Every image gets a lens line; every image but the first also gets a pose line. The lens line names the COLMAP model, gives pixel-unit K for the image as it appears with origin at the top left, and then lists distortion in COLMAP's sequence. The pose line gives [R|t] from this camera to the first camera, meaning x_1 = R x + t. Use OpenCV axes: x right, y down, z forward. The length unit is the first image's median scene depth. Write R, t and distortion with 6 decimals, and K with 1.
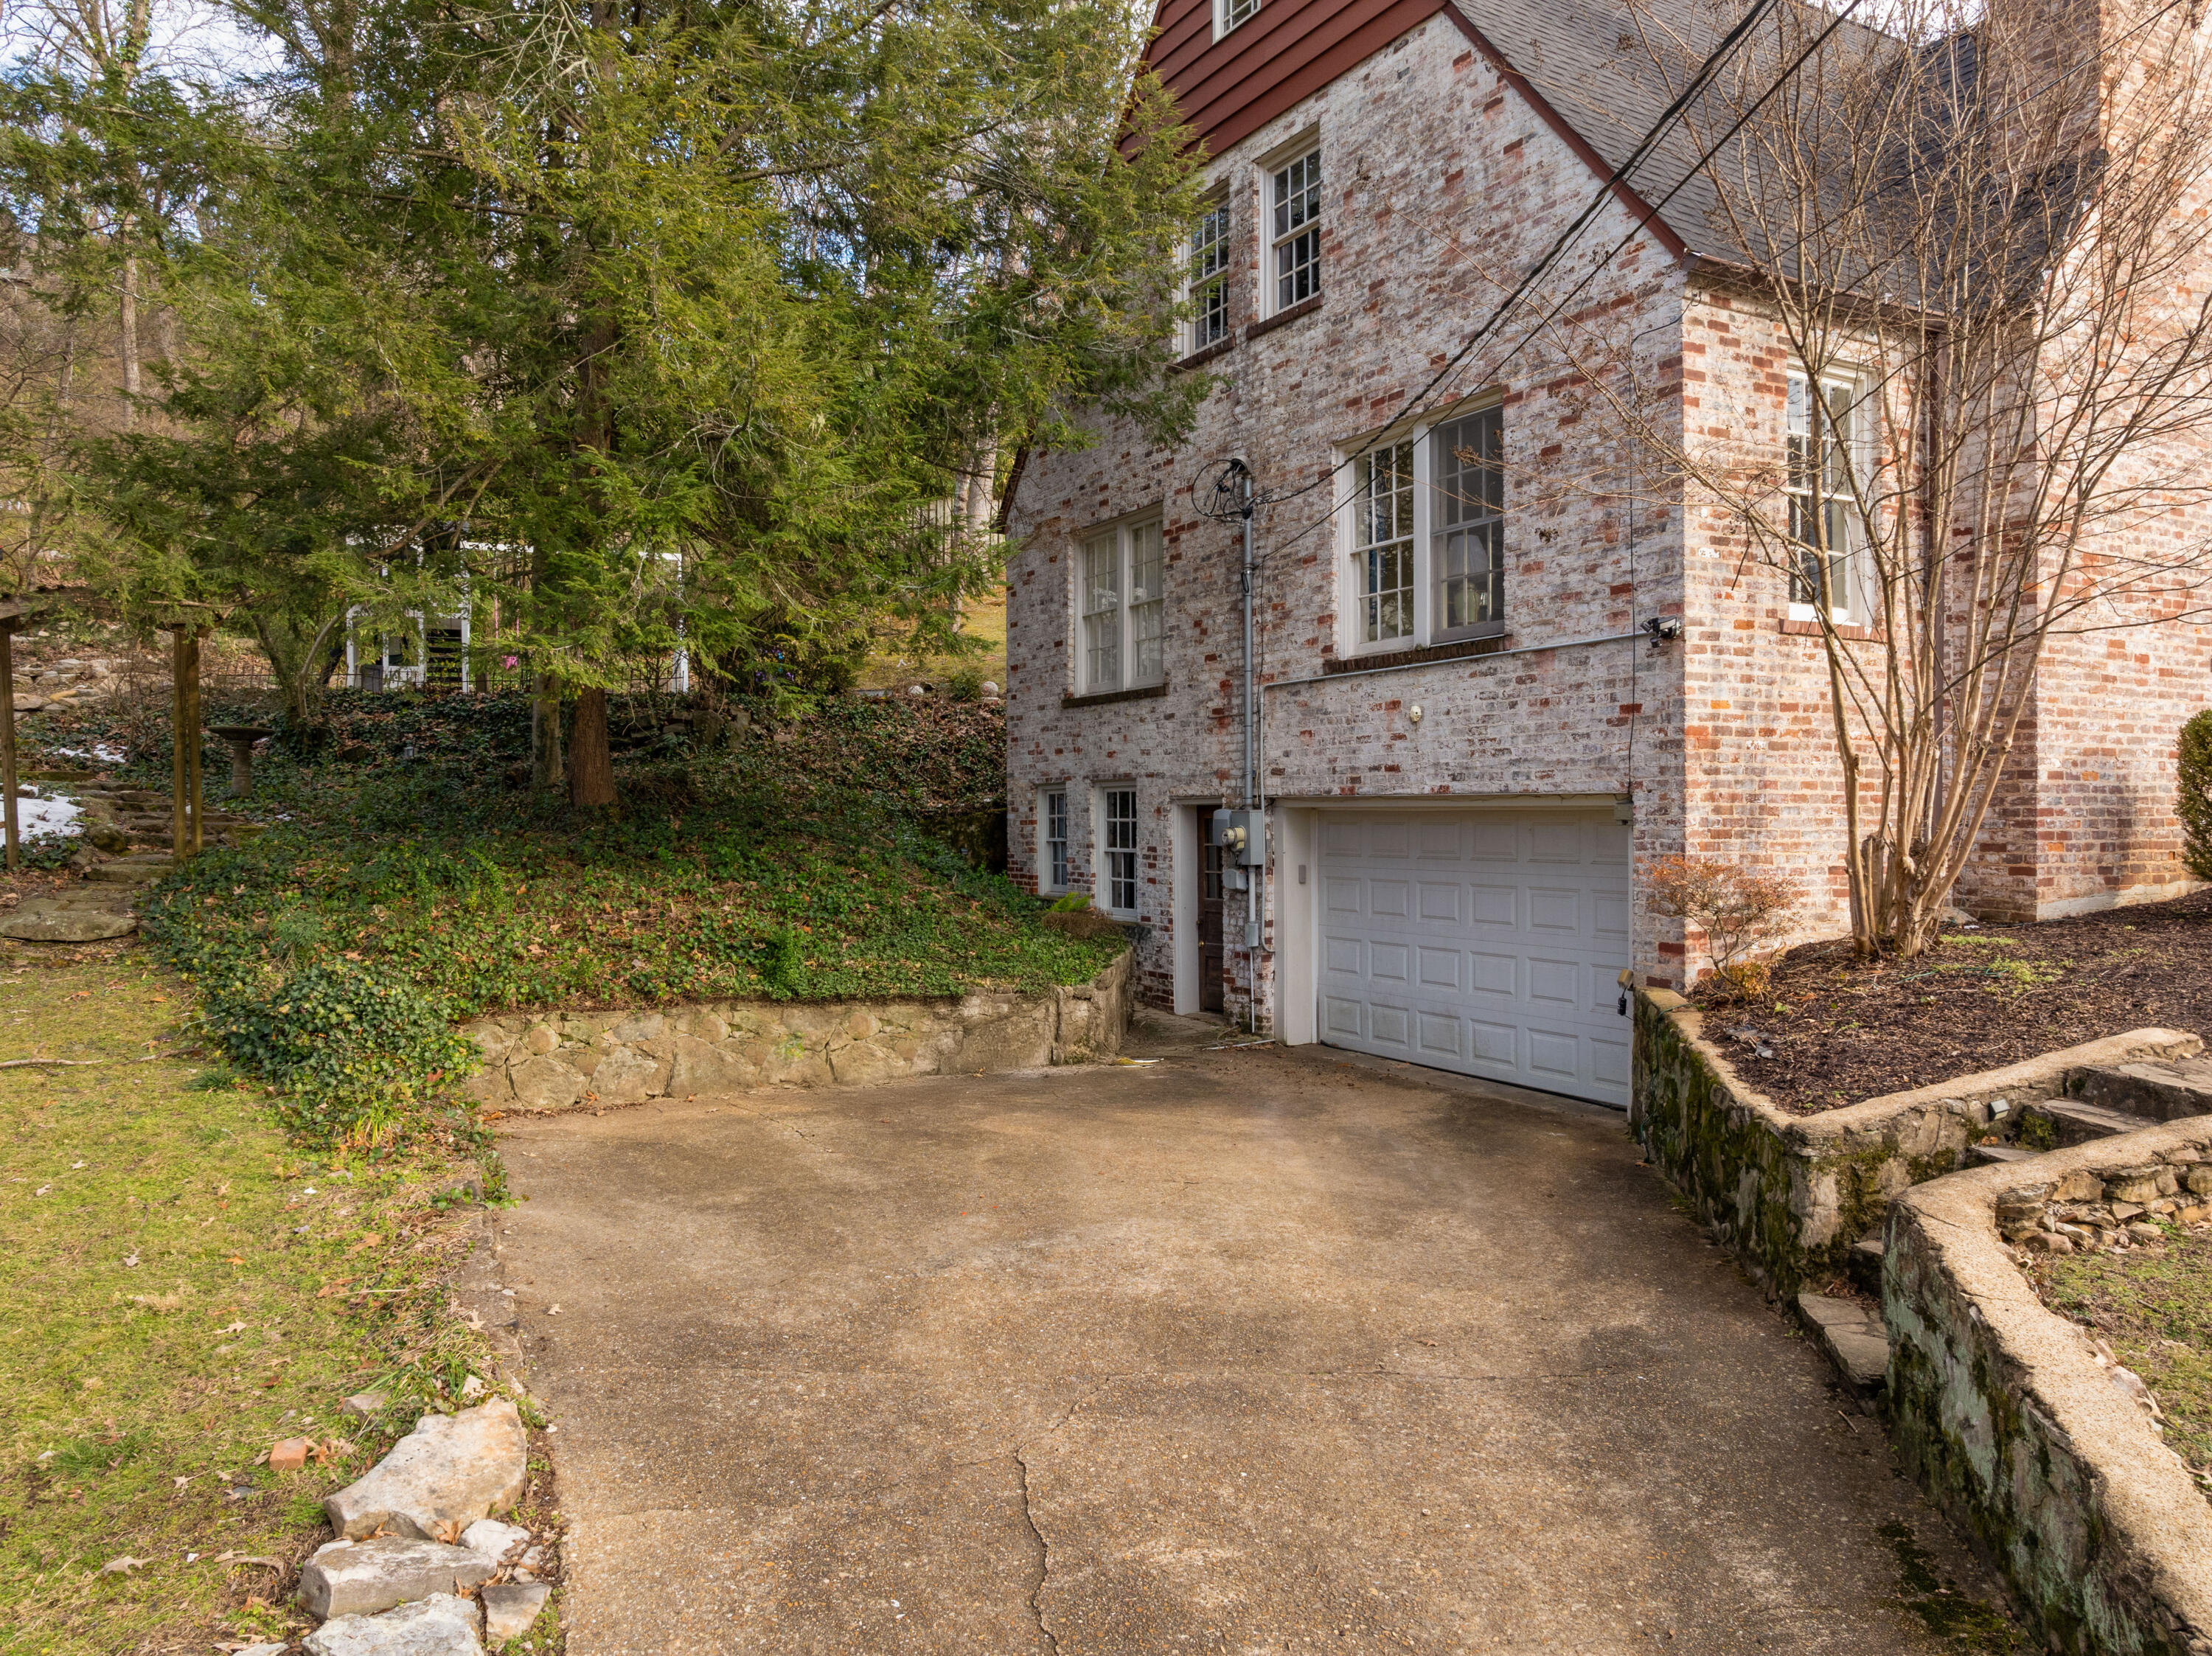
lens RADIAL K [[1591.2, 0, 1106.0], [0, 1591.2, 828.0], [0, 0, 1]] dist [-0.031241, -0.002478]
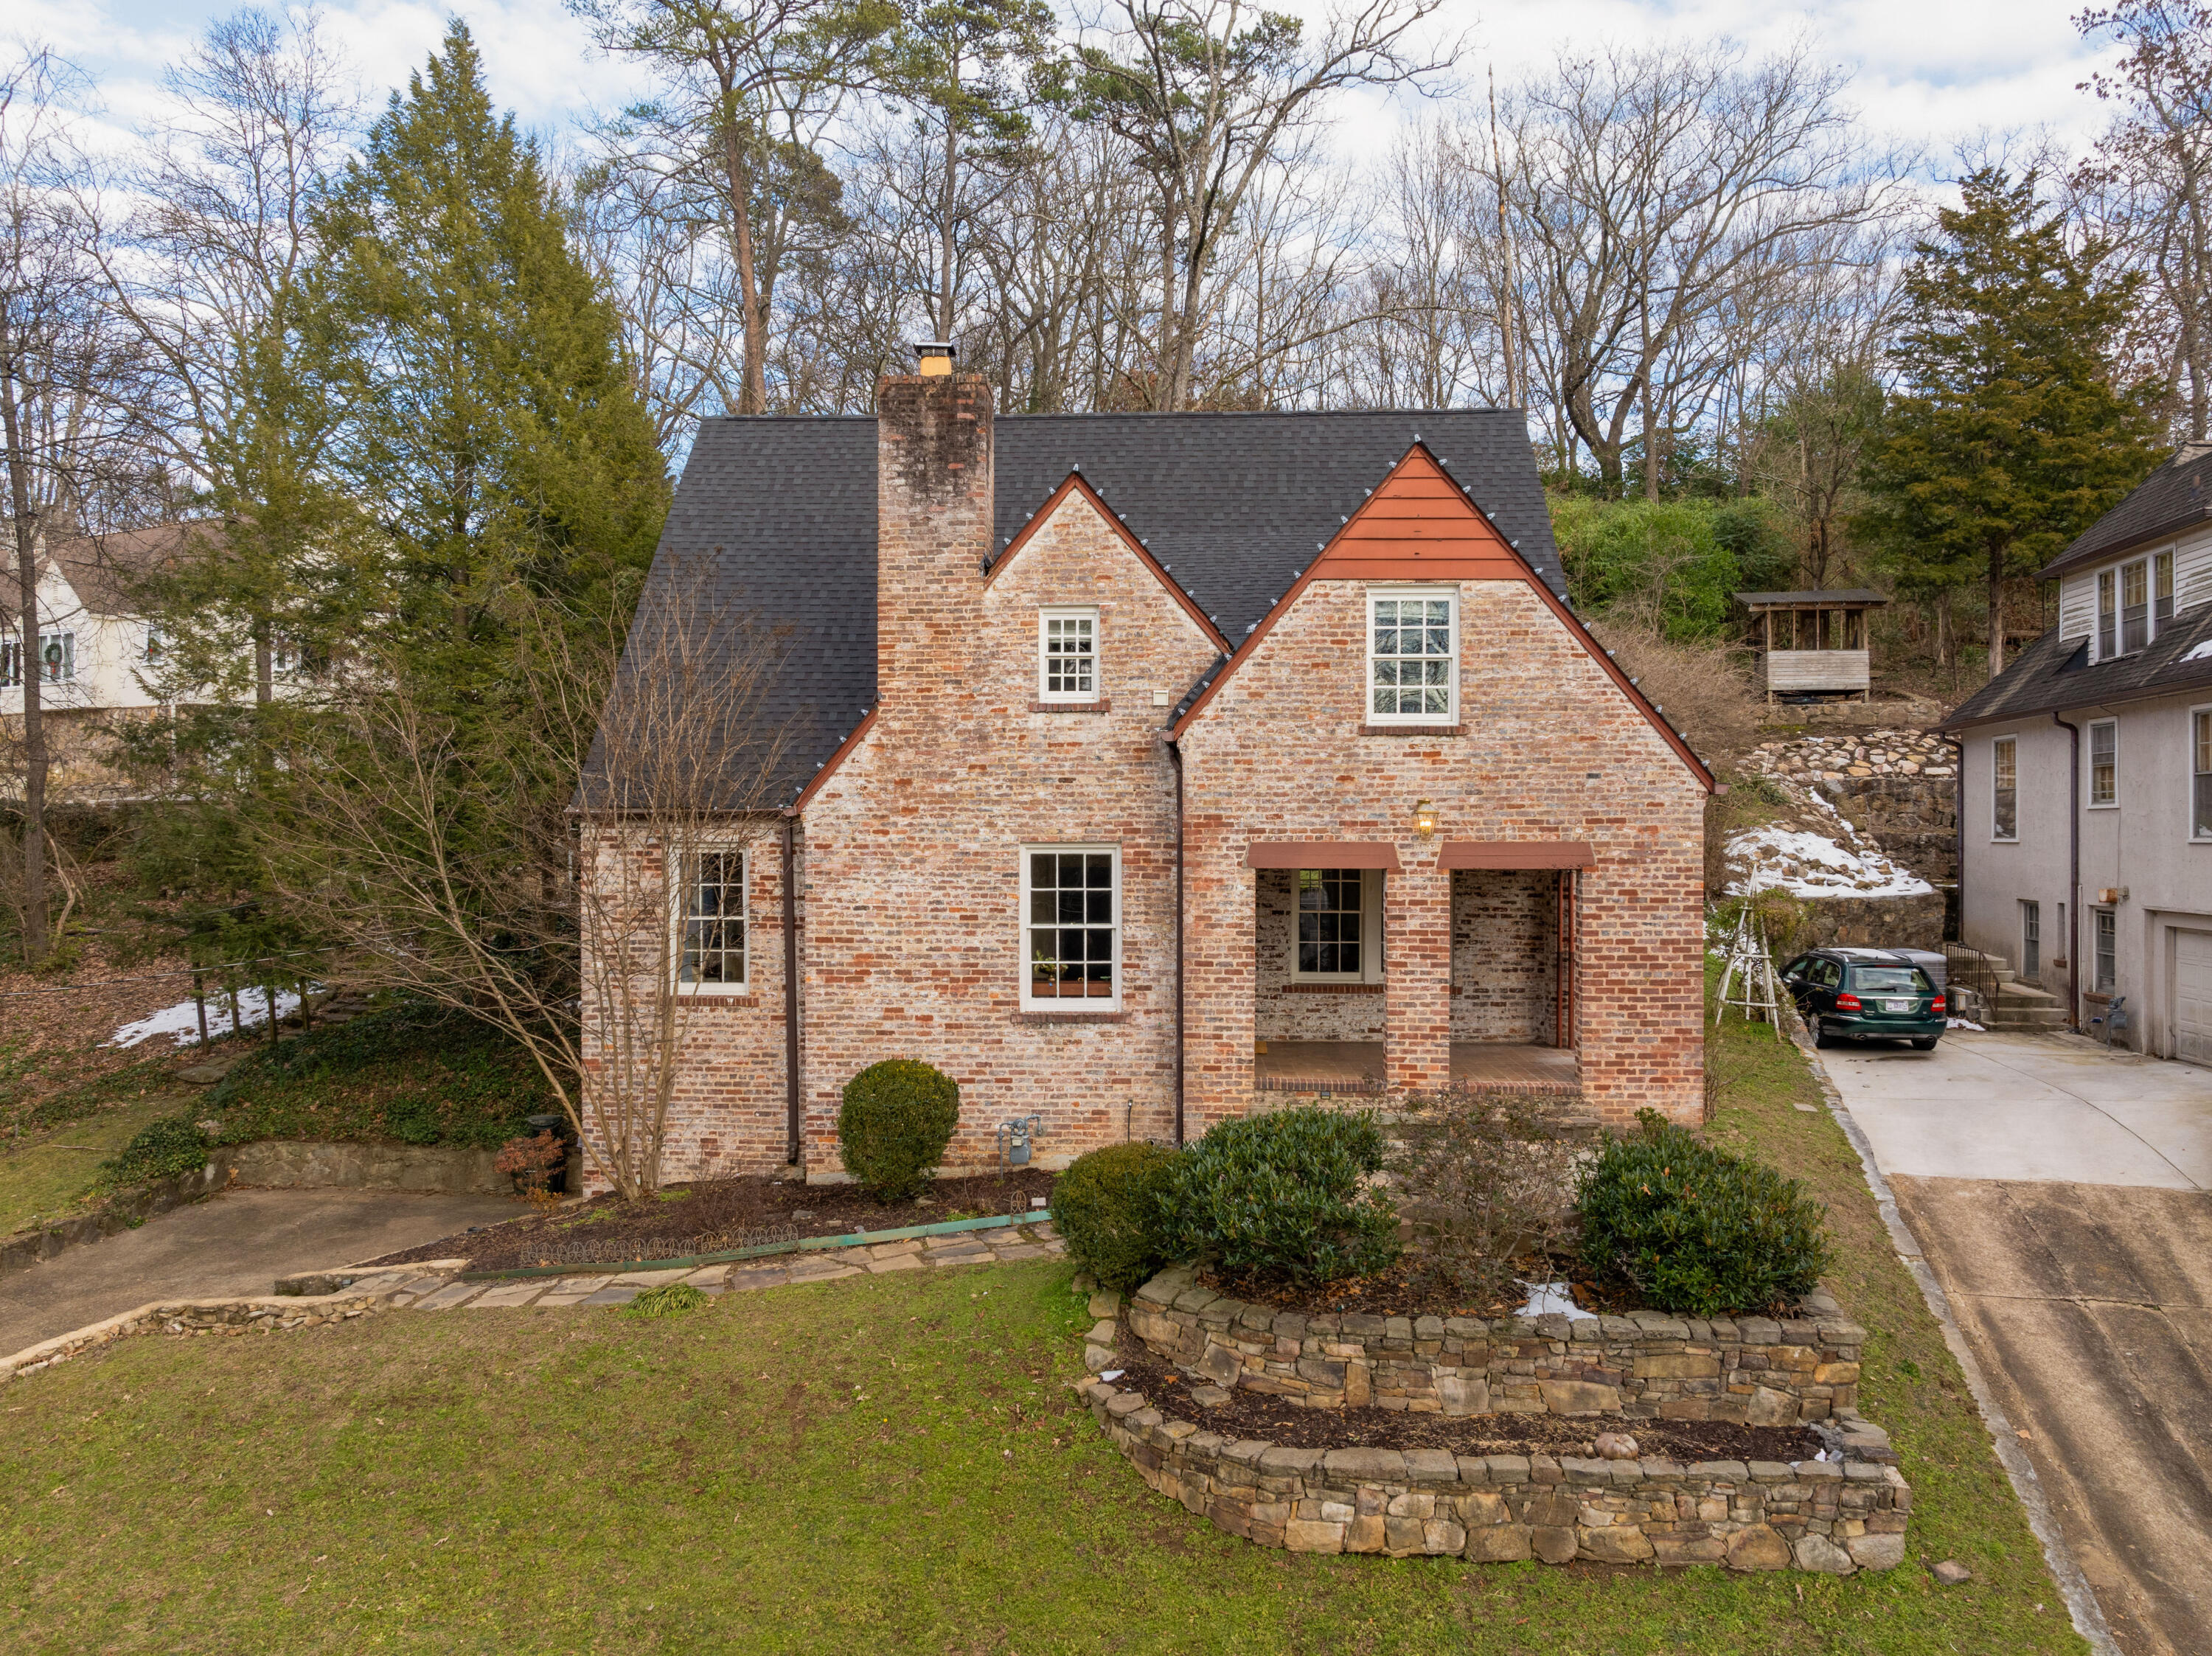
lens RADIAL K [[1560.9, 0, 1106.0], [0, 1560.9, 828.0], [0, 0, 1]] dist [-0.032213, -0.003653]
pose [[0.851304, -0.000984, -0.524671, 1.817292], [-0.004922, 0.999939, -0.009861, -0.315262], [0.524649, 0.010977, 0.851248, -0.225858]]
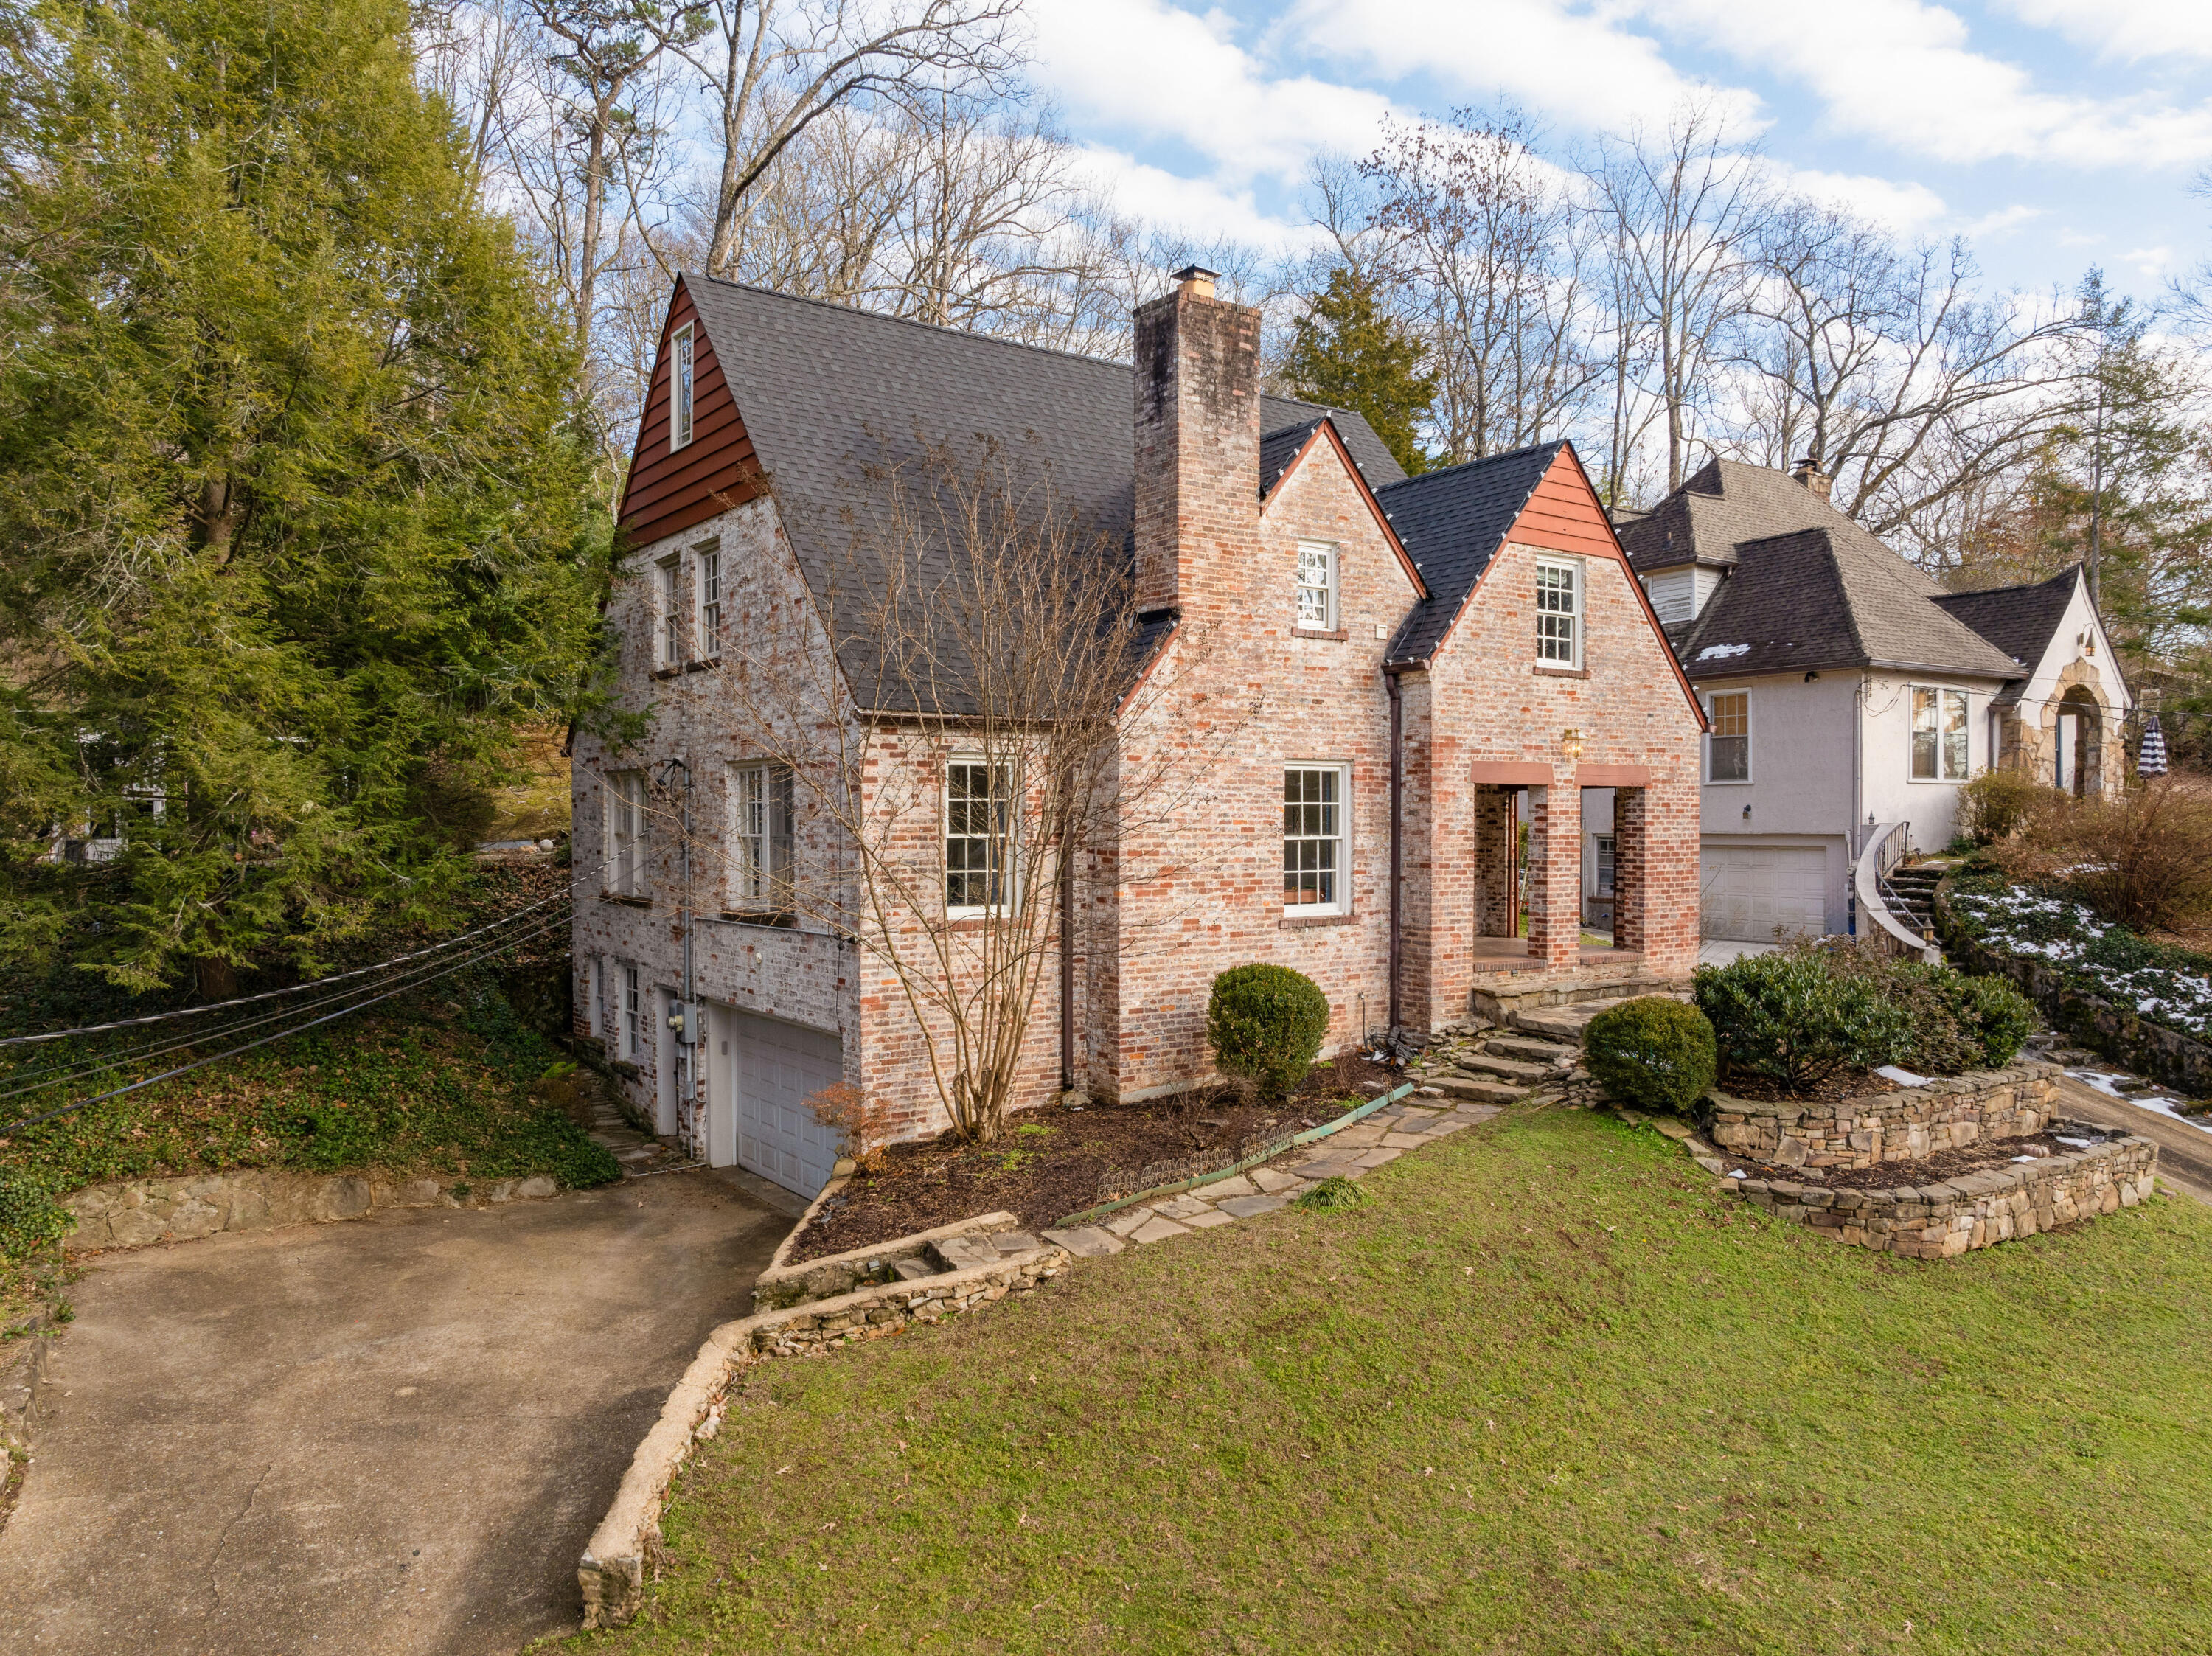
lens RADIAL K [[1560.9, 0, 1106.0], [0, 1560.9, 828.0], [0, 0, 1]] dist [-0.032213, -0.003653]
pose [[0.994065, 0.000085, 0.108791, 0.435100], [-0.000019, 1.000000, -0.000604, -0.233811], [-0.108791, 0.000598, 0.994064, -0.600621]]
